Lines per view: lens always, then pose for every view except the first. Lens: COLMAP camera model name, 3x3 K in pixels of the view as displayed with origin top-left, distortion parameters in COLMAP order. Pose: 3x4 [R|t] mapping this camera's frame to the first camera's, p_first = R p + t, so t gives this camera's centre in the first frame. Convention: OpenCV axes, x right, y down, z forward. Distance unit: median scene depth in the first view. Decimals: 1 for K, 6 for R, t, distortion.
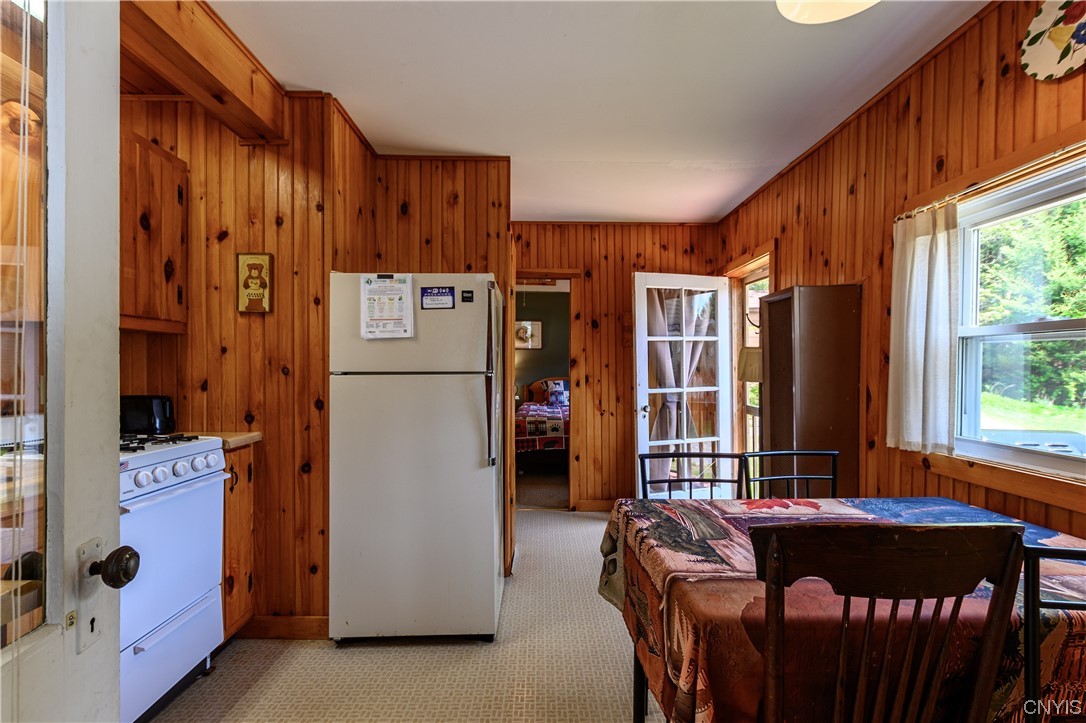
lens RADIAL K [[496.1, 0, 550.3], [0, 496.1, 367.7], [0, 0, 1]] dist [-0.002986, -0.002720]
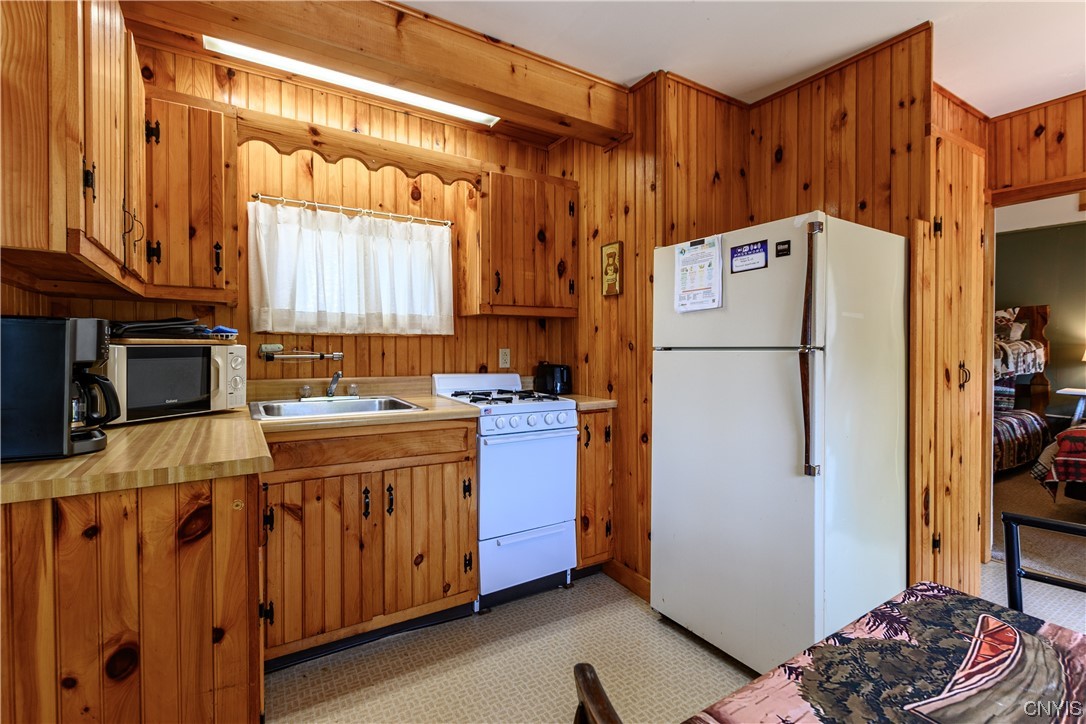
lens RADIAL K [[496.1, 0, 545.1], [0, 496.1, 353.2], [0, 0, 1]] dist [-0.002986, -0.002720]
pose [[0.480816, 0.010256, -0.876761, 0.336978], [0.001971, 0.999916, 0.012777, 0.007228], [0.876819, -0.007871, 0.480756, 0.312999]]
